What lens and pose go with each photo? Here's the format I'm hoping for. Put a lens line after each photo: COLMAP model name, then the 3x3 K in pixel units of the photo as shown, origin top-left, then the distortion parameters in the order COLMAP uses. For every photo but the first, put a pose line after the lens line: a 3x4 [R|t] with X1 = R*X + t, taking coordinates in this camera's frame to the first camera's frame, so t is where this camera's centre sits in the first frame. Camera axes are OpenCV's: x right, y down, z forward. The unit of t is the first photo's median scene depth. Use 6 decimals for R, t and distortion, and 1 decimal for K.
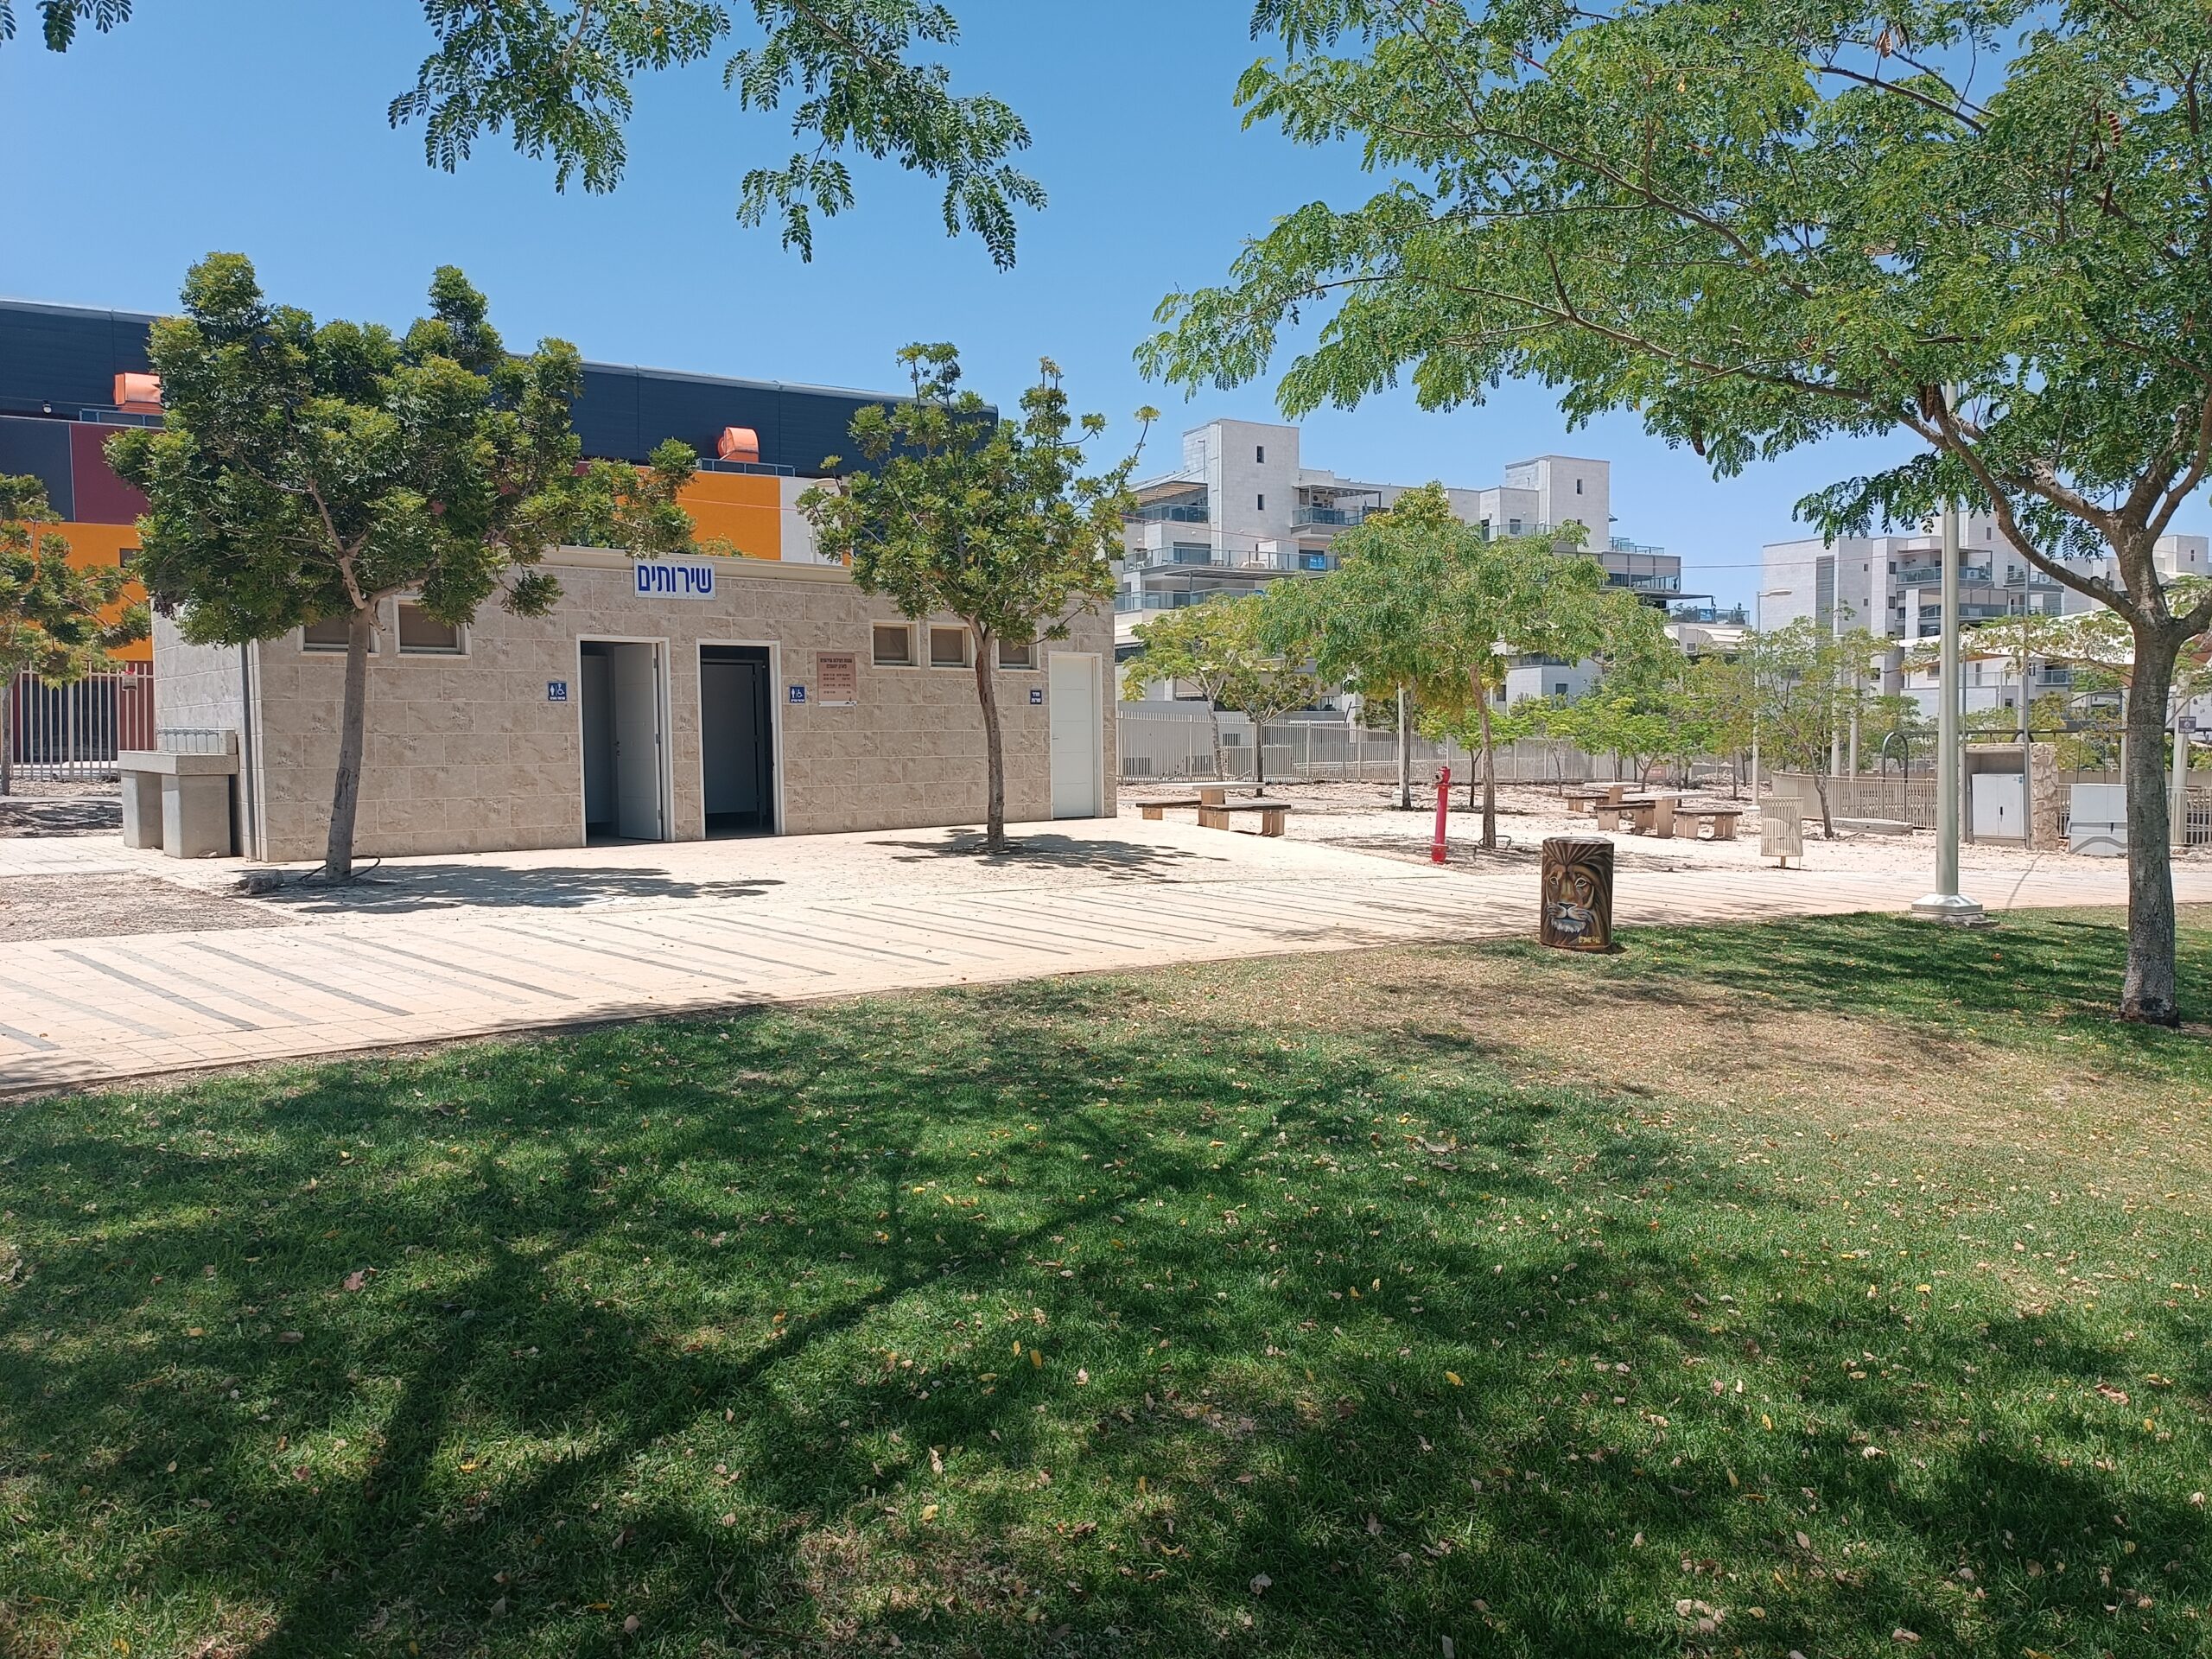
lens RADIAL K [[1780.1, 0, 1106.0], [0, 1780.1, 829.5], [0, 0, 1]] dist [0.001776, 0.000751]
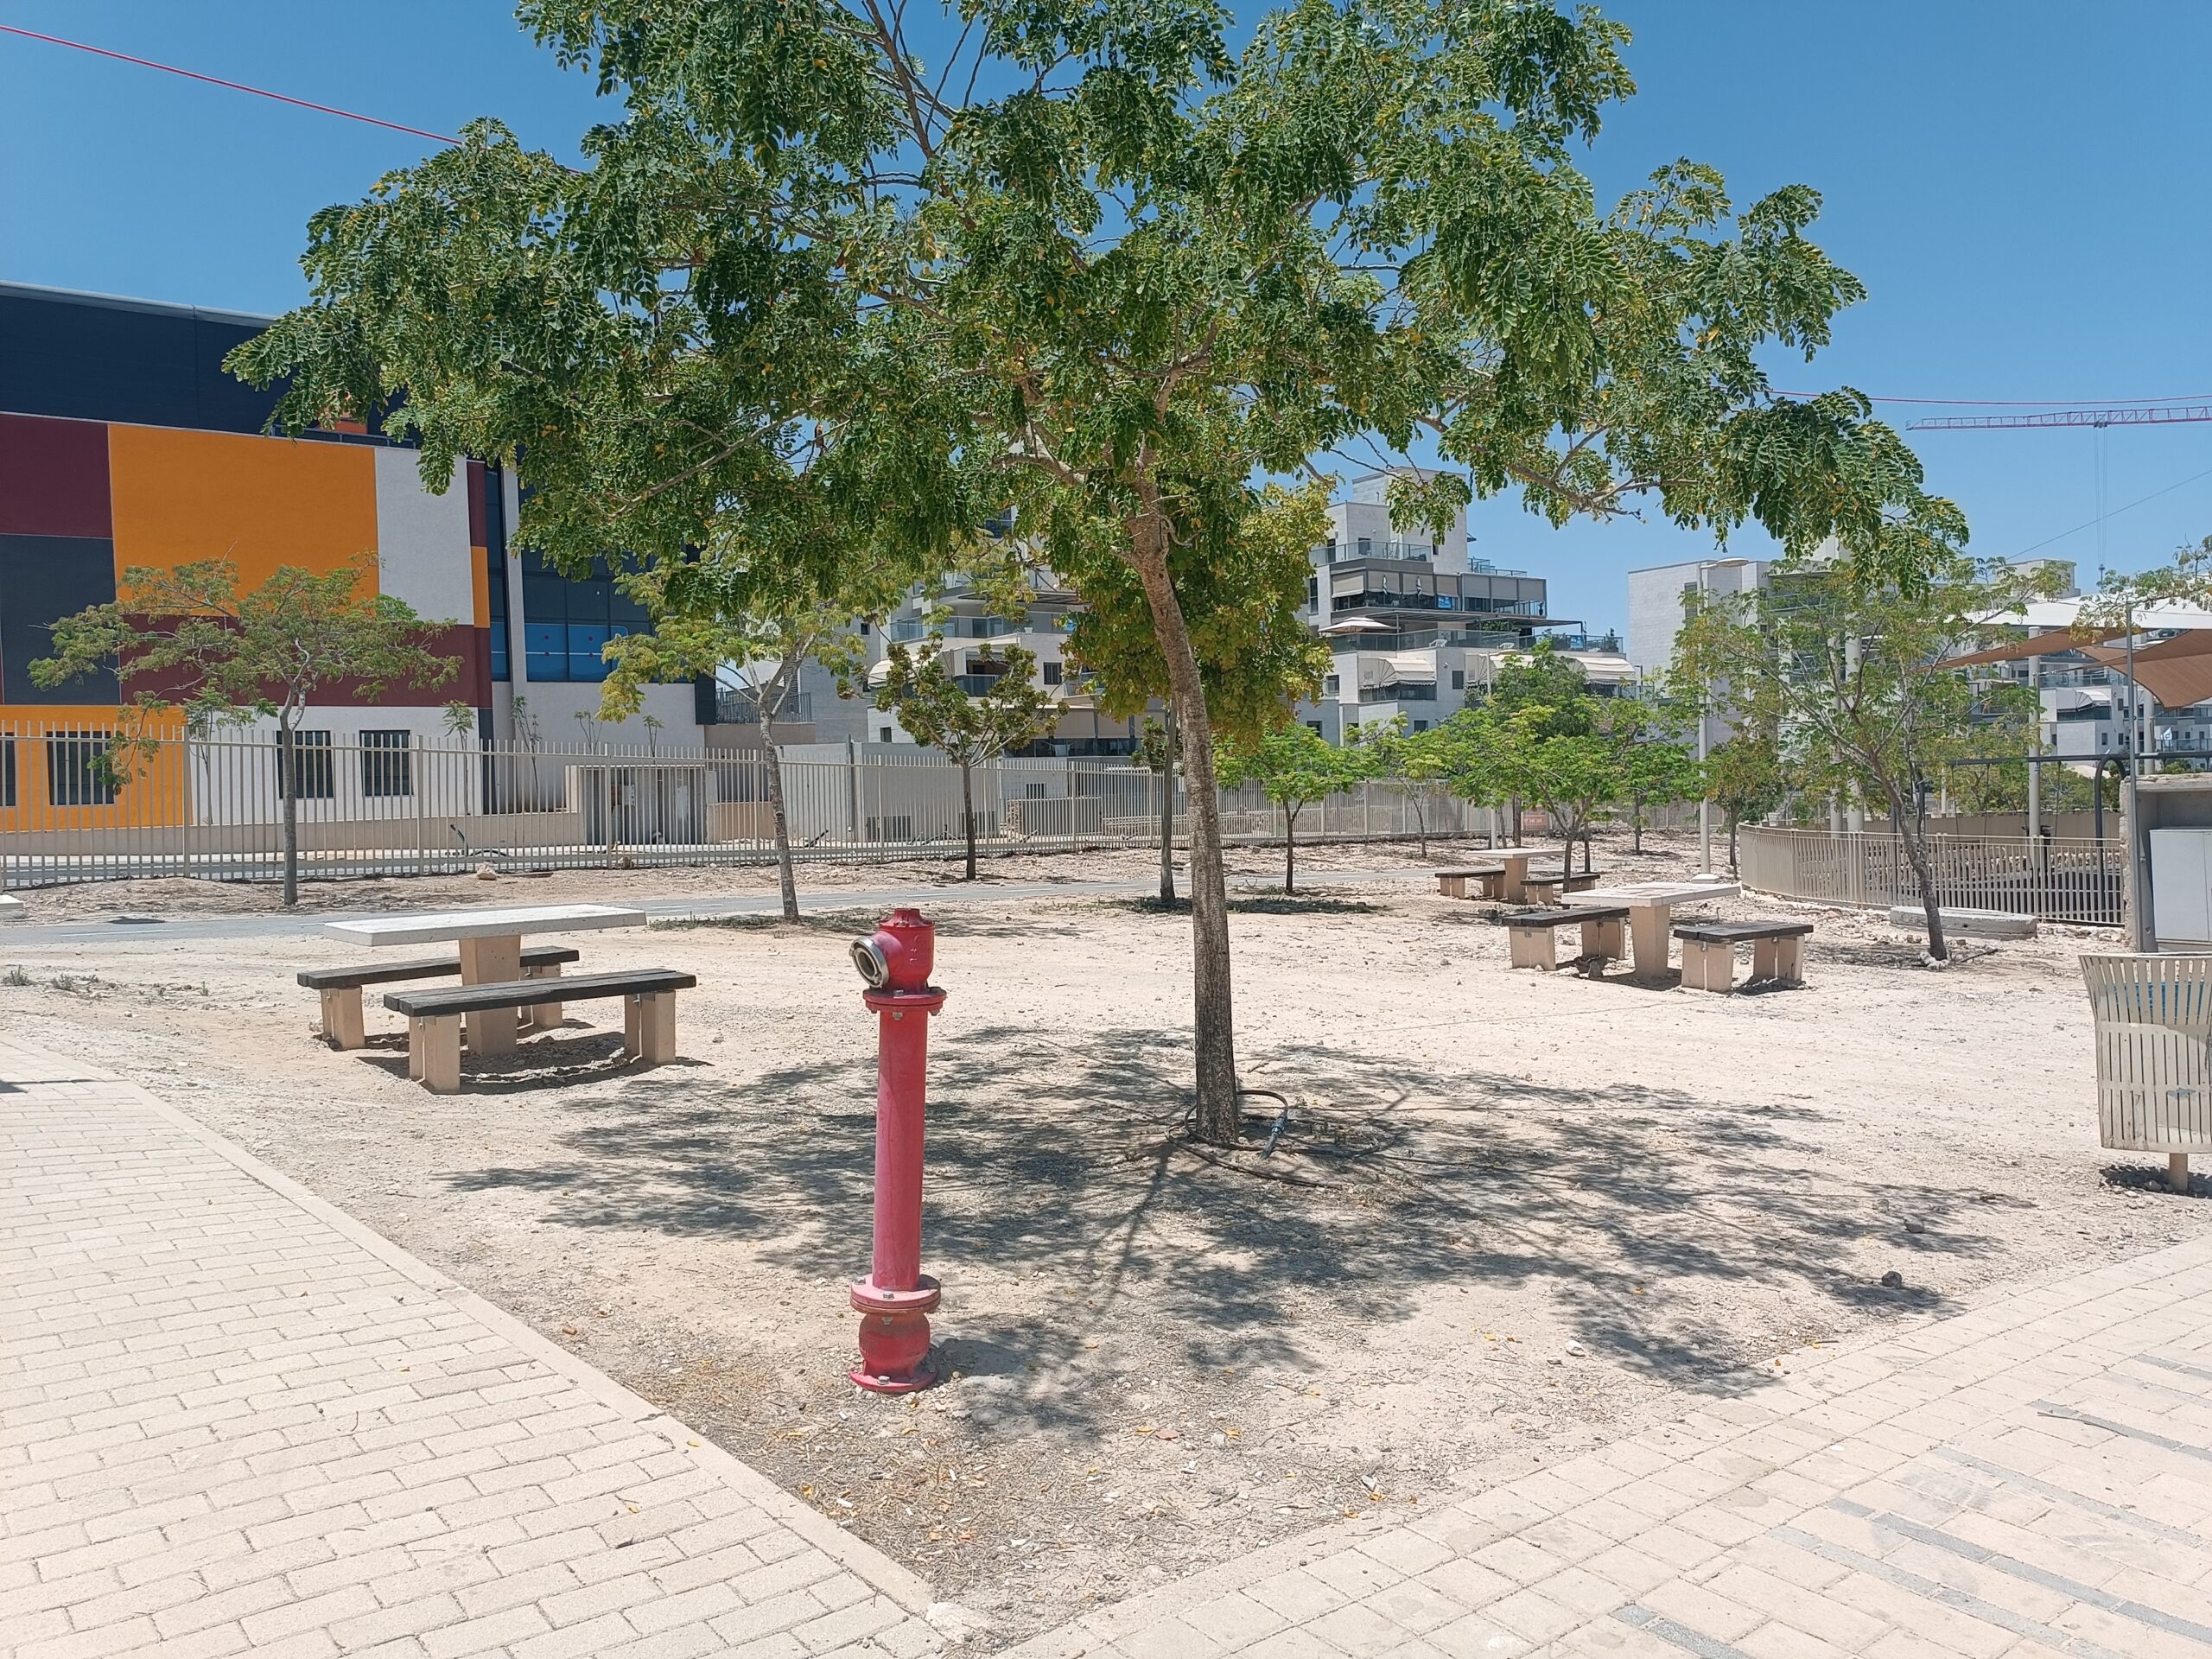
lens RADIAL K [[1780.1, 0, 1106.0], [0, 1780.1, 829.5], [0, 0, 1]] dist [0.001776, 0.000751]
pose [[0.997005, -0.020239, 0.074639, 0.042434], [0.022396, 0.999352, -0.028170, -0.008203], [-0.074021, 0.029757, 0.996813, 0.169267]]
